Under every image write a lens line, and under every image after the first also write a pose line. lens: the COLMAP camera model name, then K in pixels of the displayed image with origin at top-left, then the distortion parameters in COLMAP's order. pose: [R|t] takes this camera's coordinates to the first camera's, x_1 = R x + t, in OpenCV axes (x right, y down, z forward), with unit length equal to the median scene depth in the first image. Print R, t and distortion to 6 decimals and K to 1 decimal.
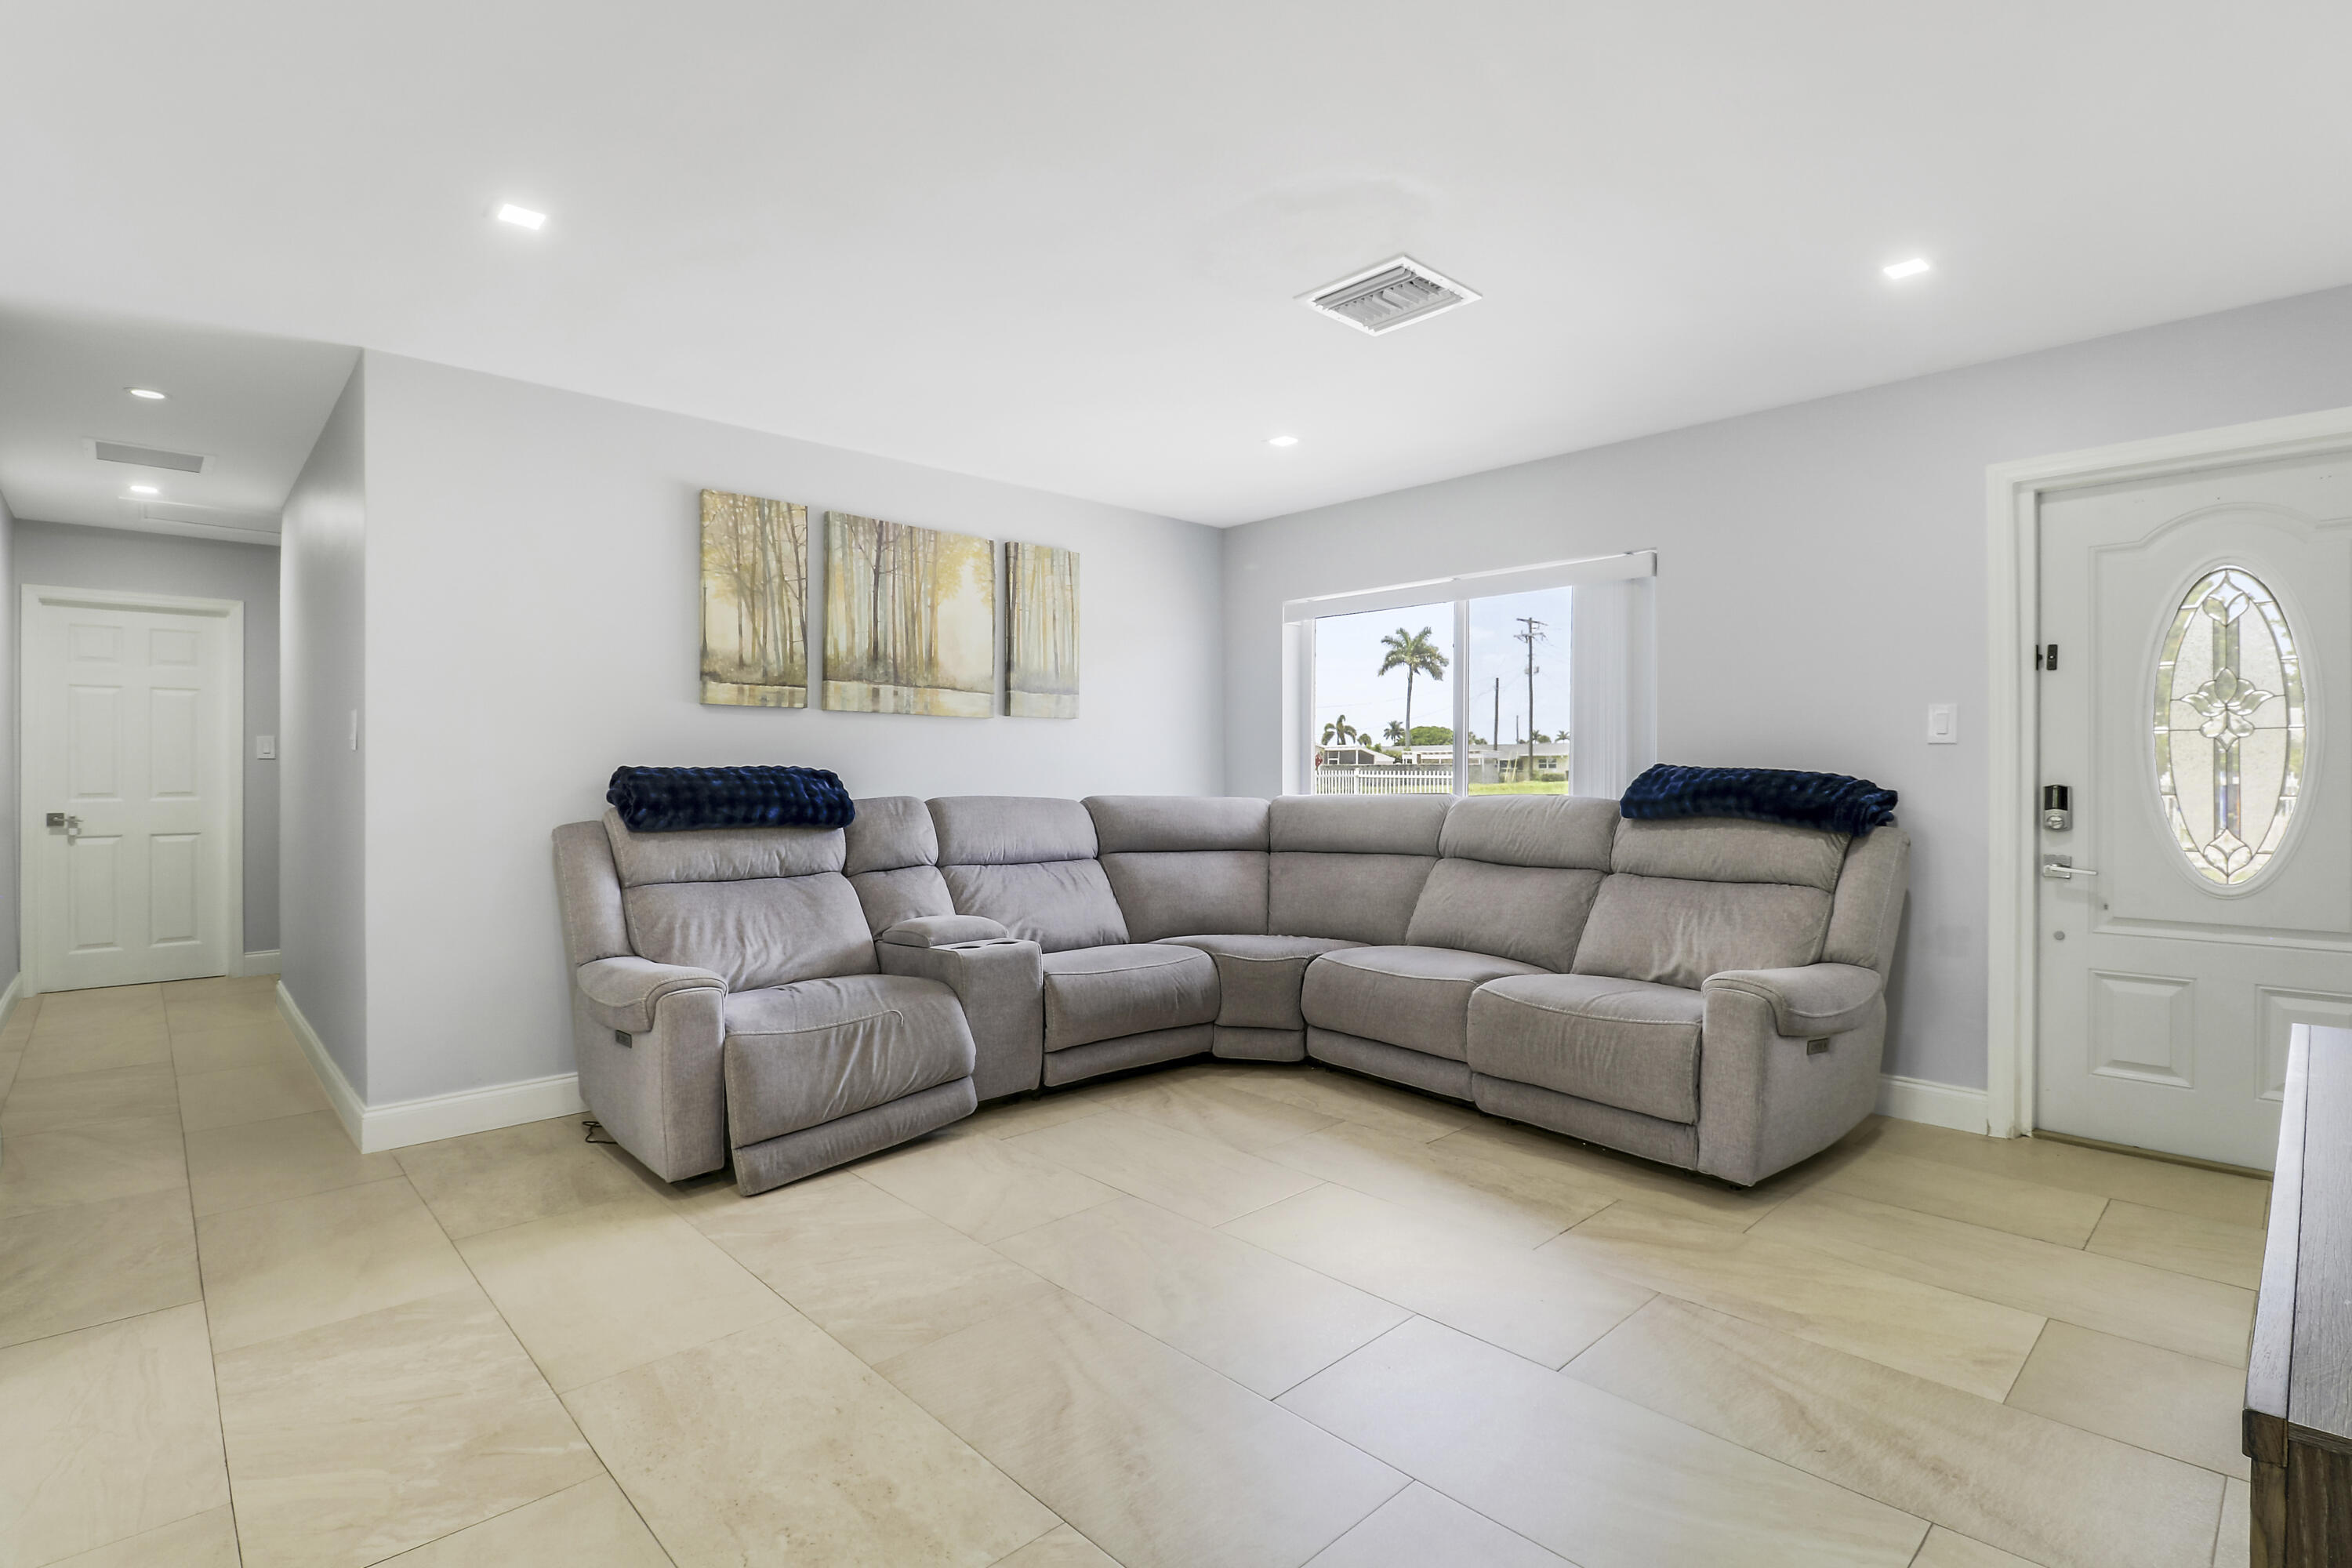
lens RADIAL K [[1107.6, 0, 1196.0], [0, 1107.6, 778.6], [0, 0, 1]] dist [0.000862, -0.011437]
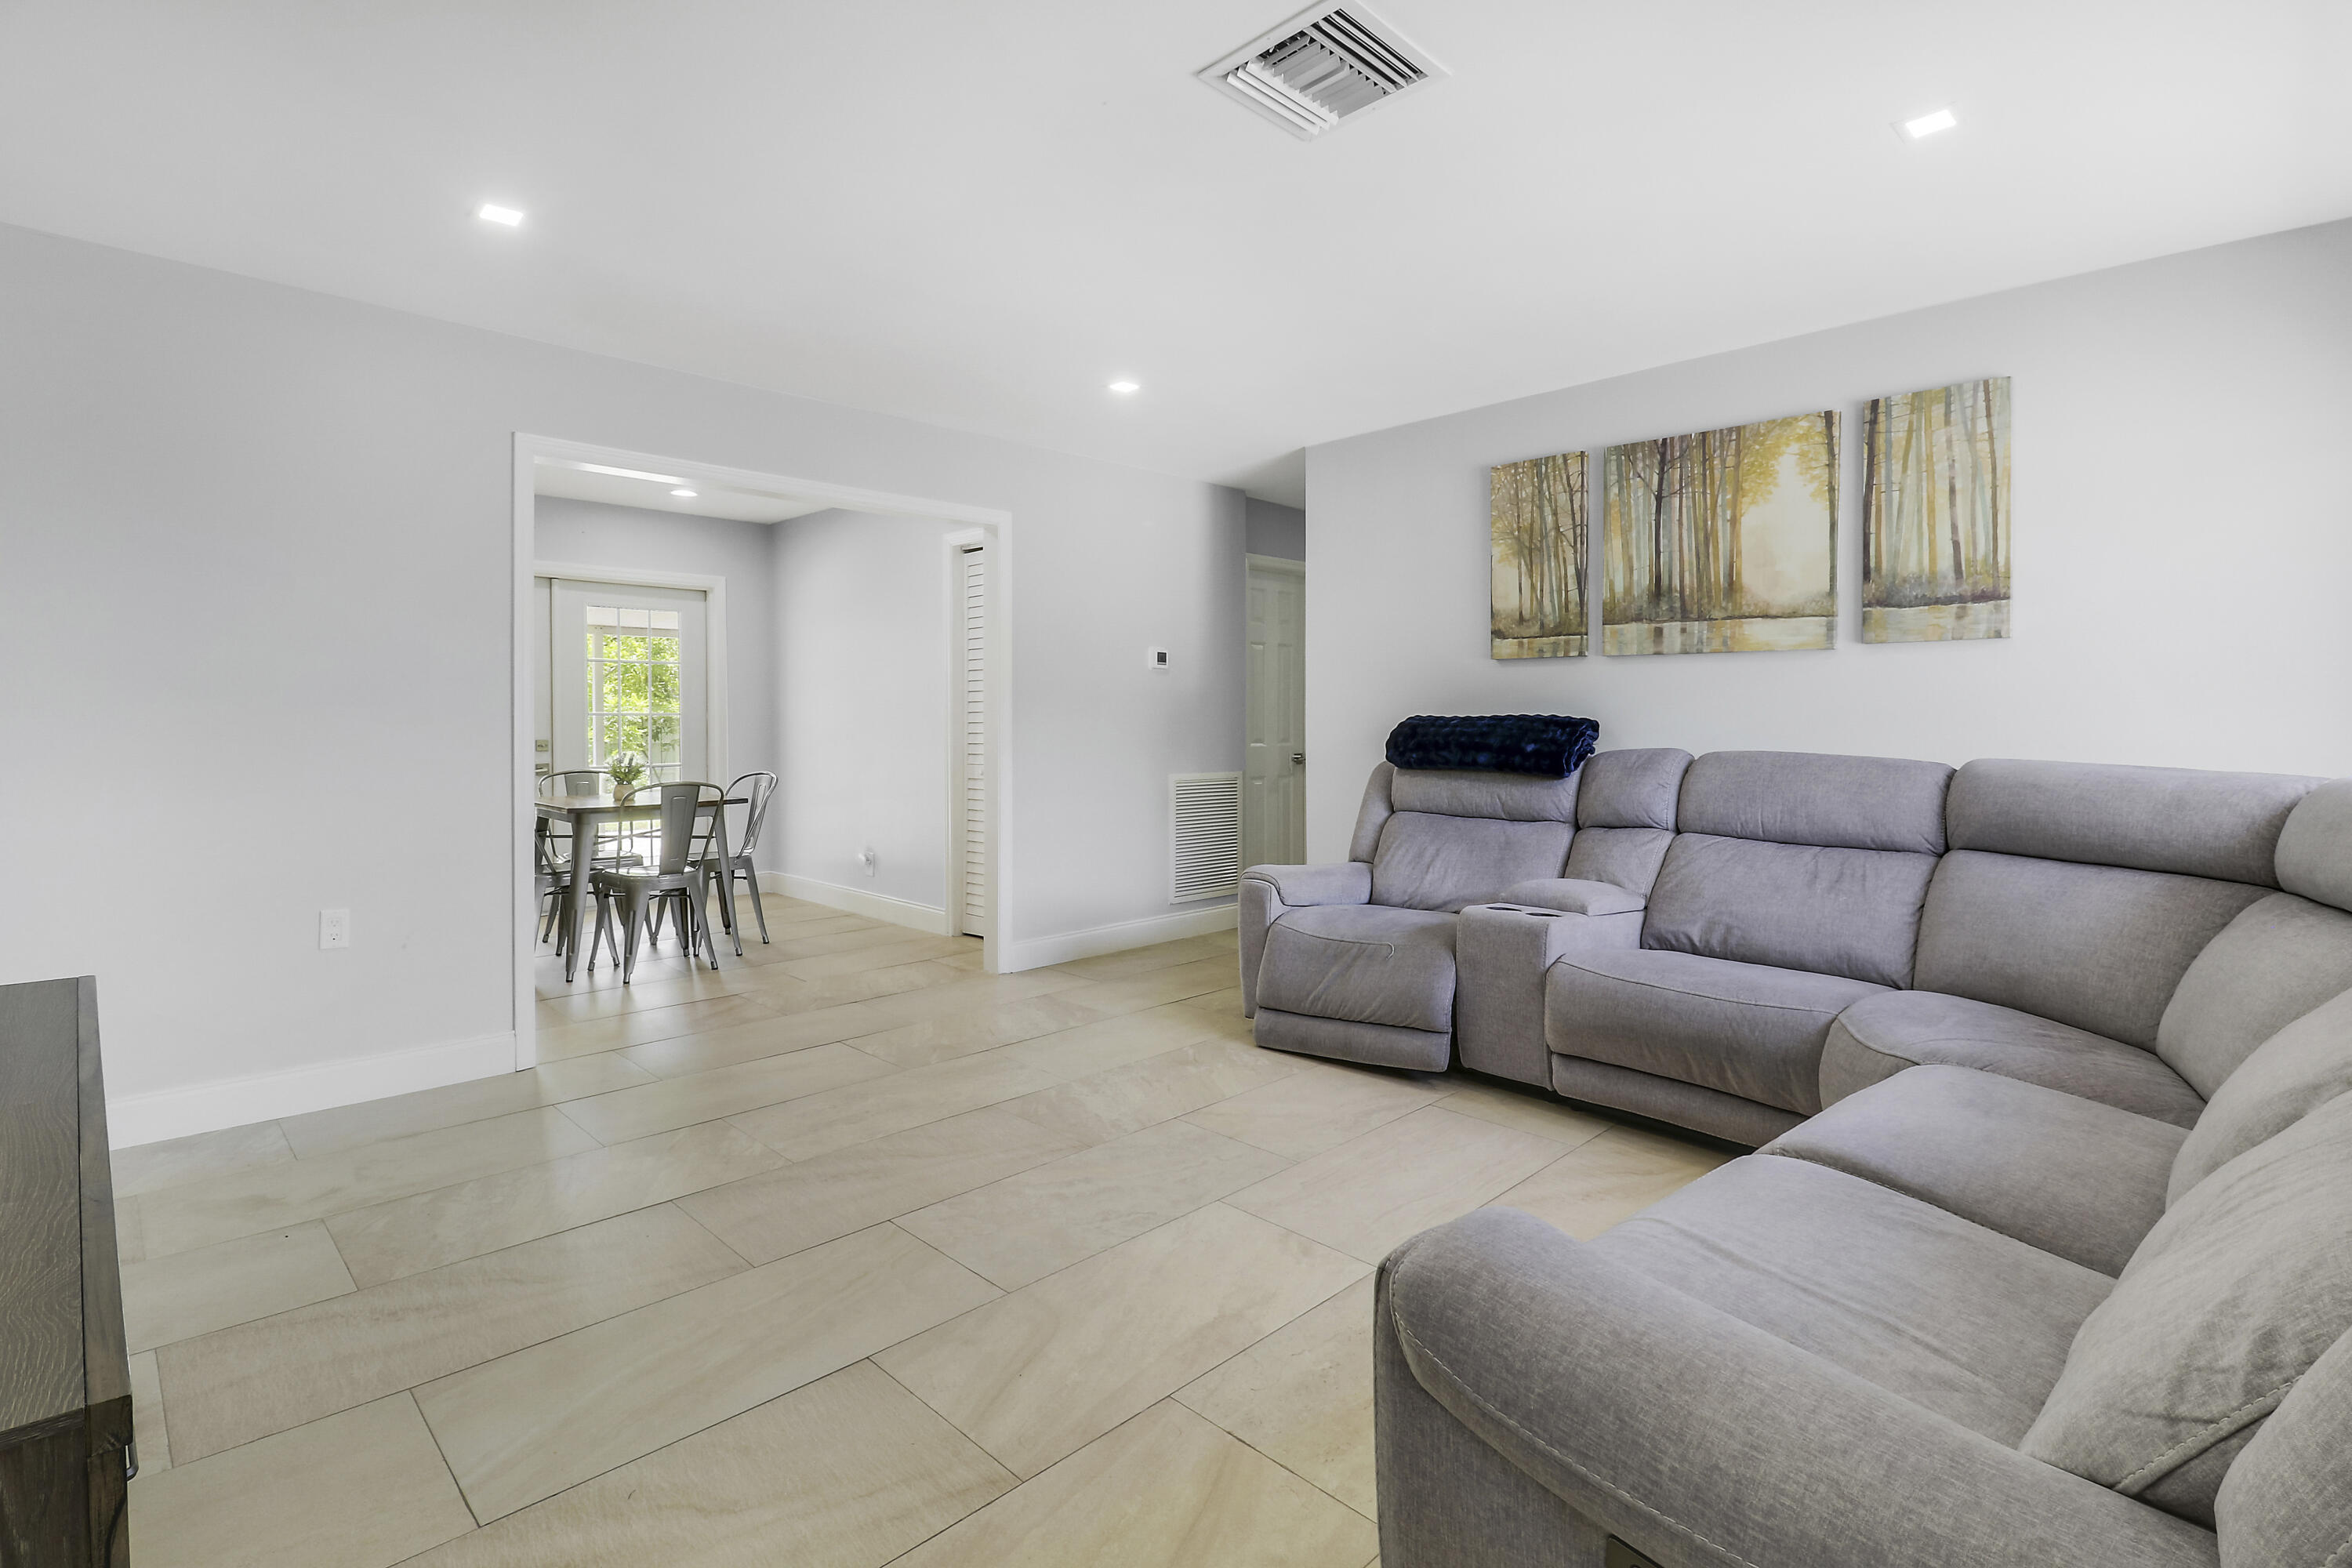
lens RADIAL K [[1119.7, 0, 1184.8], [0, 1119.7, 738.8], [0, 0, 1]] dist [-0.011268, 0.000236]
pose [[0.018645, 0.016438, -0.999691, 0.630944], [-0.006361, 0.999847, 0.016322, -0.003571], [0.999806, 0.006055, 0.018747, 0.619203]]
